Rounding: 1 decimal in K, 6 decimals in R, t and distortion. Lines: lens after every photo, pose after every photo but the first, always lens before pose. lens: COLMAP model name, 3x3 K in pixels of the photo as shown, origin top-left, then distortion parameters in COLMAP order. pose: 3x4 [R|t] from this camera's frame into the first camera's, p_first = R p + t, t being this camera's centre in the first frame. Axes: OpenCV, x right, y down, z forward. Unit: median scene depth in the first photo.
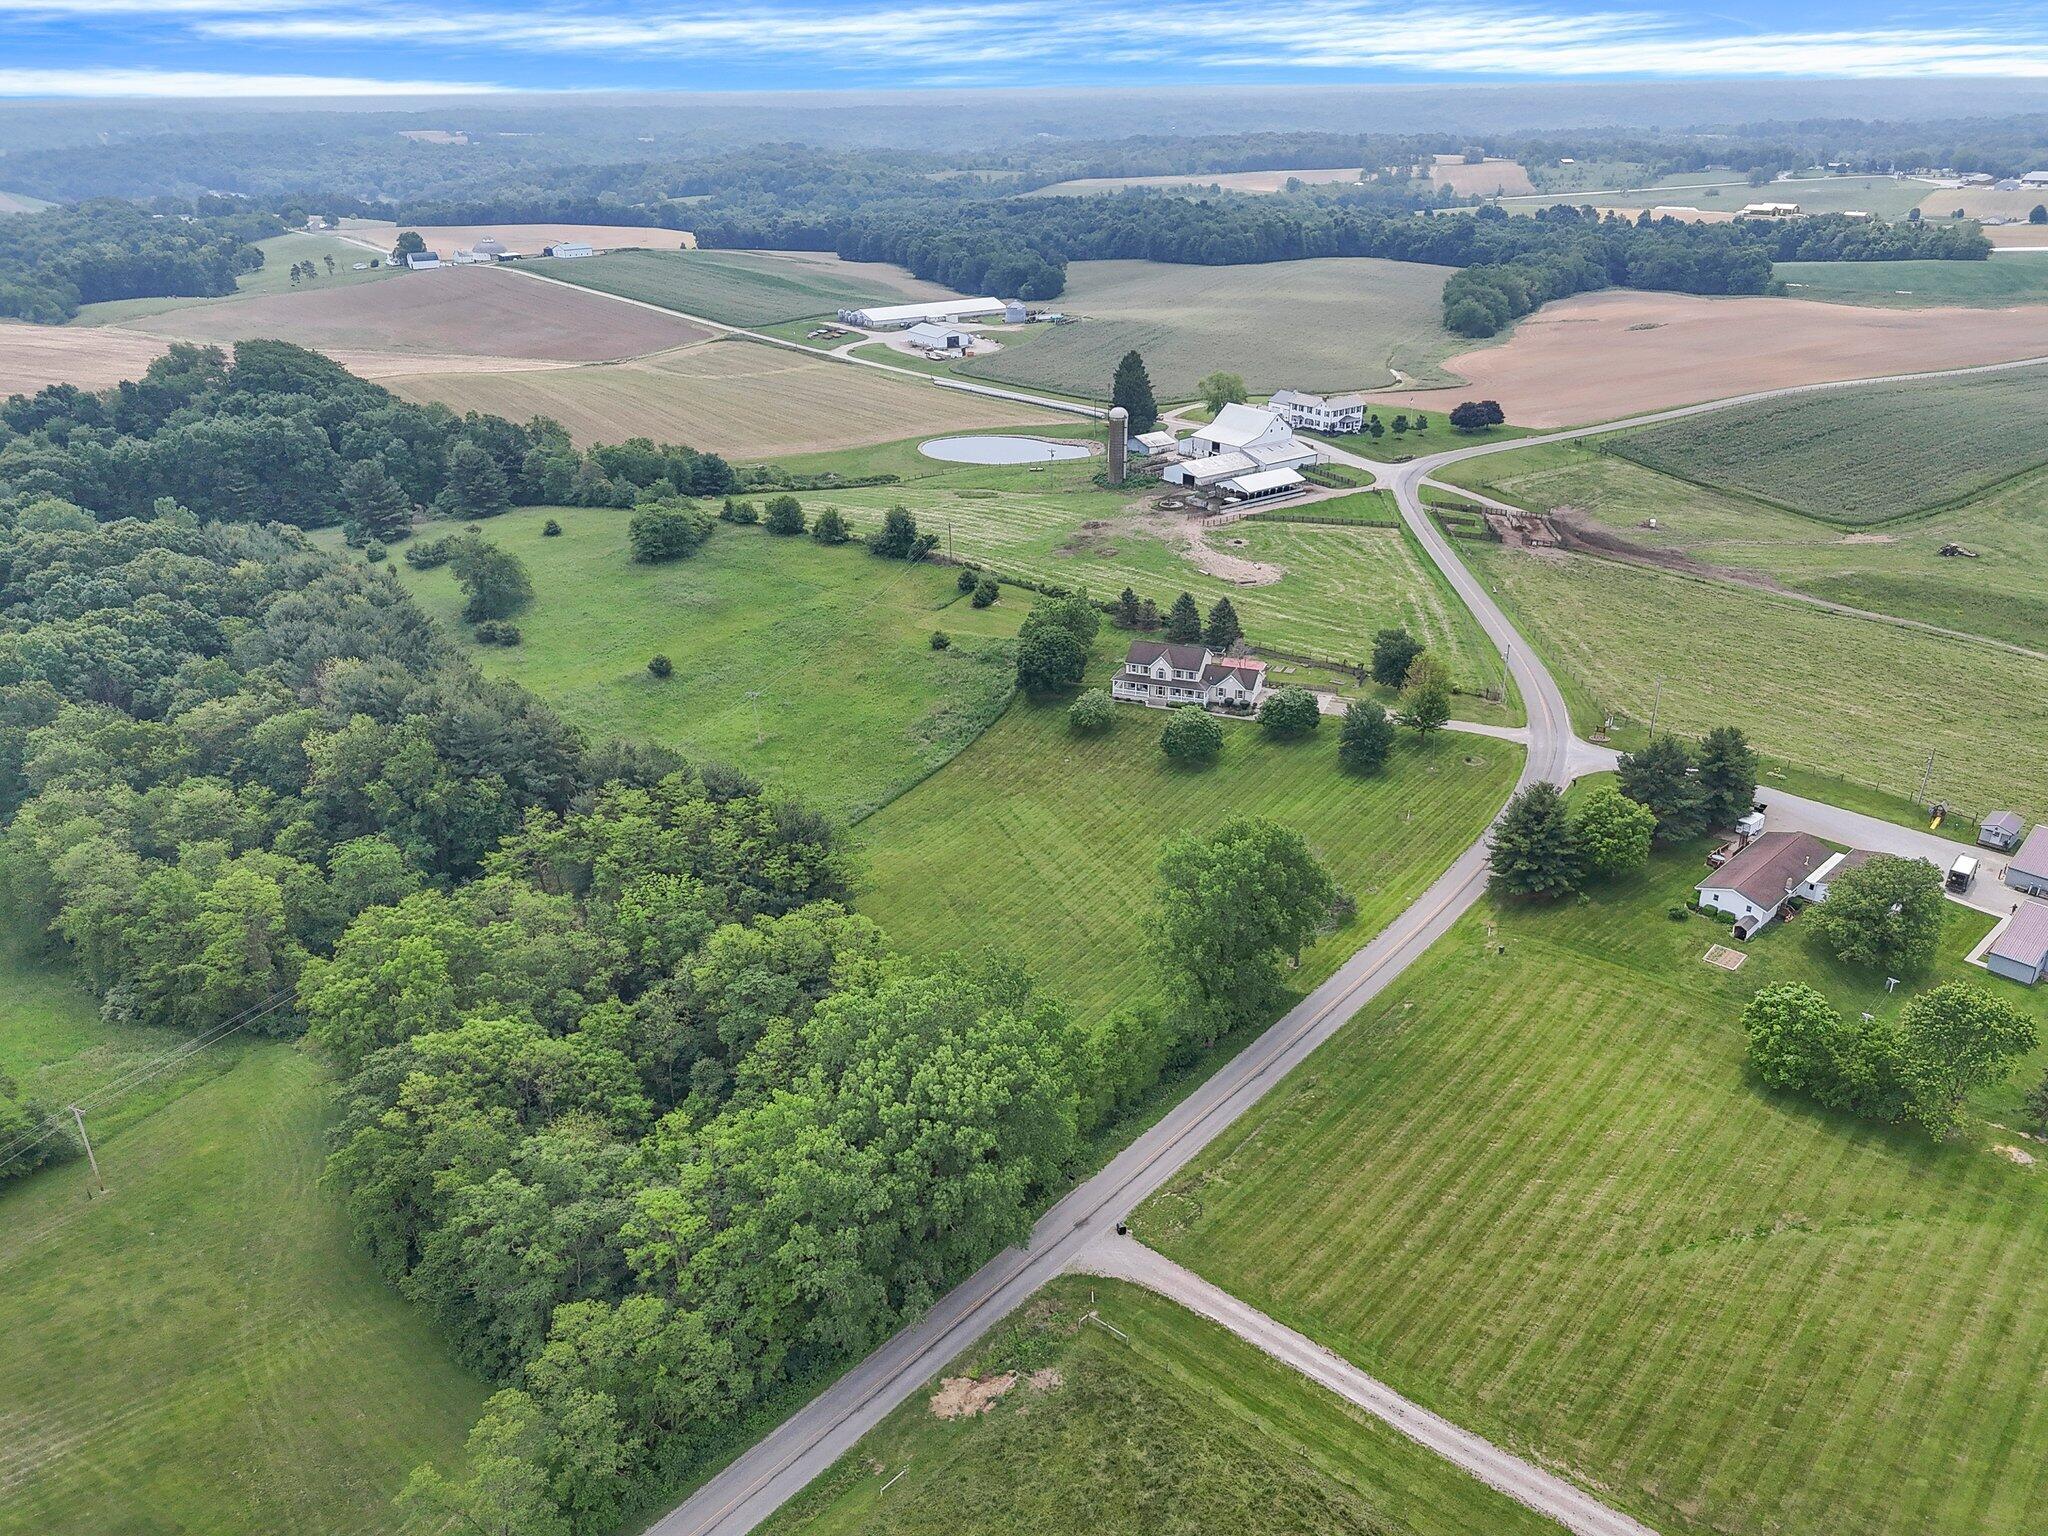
lens RADIAL K [[1502.3, 0, 1021.4], [0, 1502.3, 768.6], [0, 0, 1]] dist [0.074087, -0.069436]
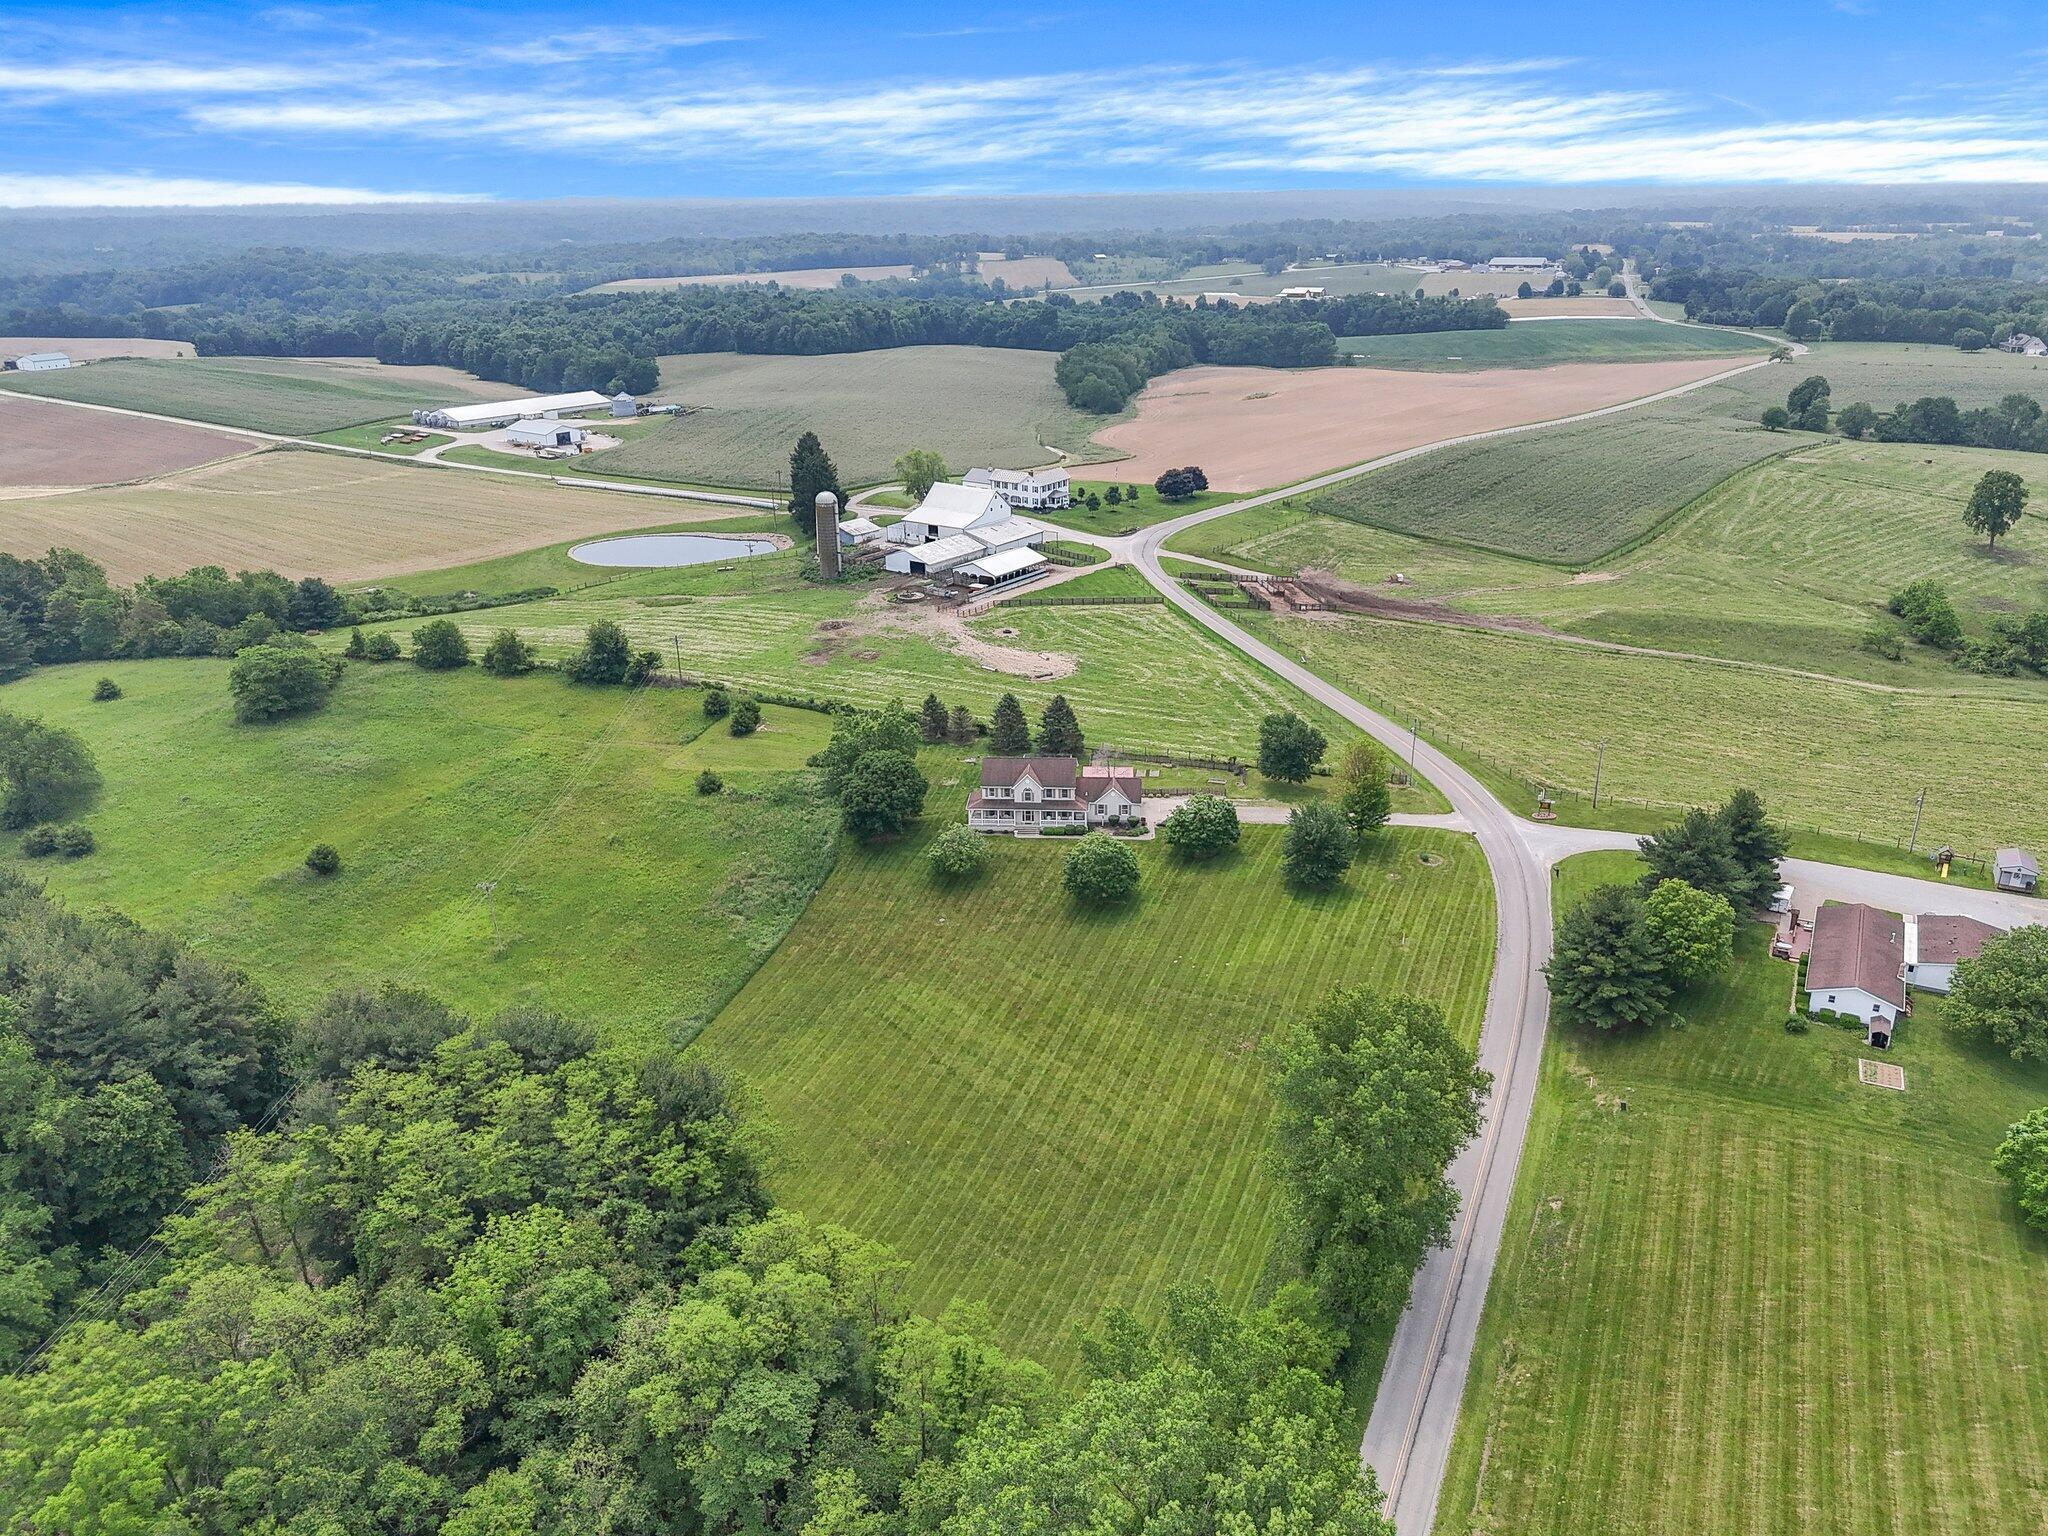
lens RADIAL K [[1502.3, 0, 1021.4], [0, 1502.3, 768.6], [0, 0, 1]] dist [0.074087, -0.069436]
pose [[0.955980, -0.109031, 0.272424, -0.090652], [0.125850, 0.991028, -0.044996, -0.029331], [-0.265074, 0.077300, 0.961125, 0.156012]]
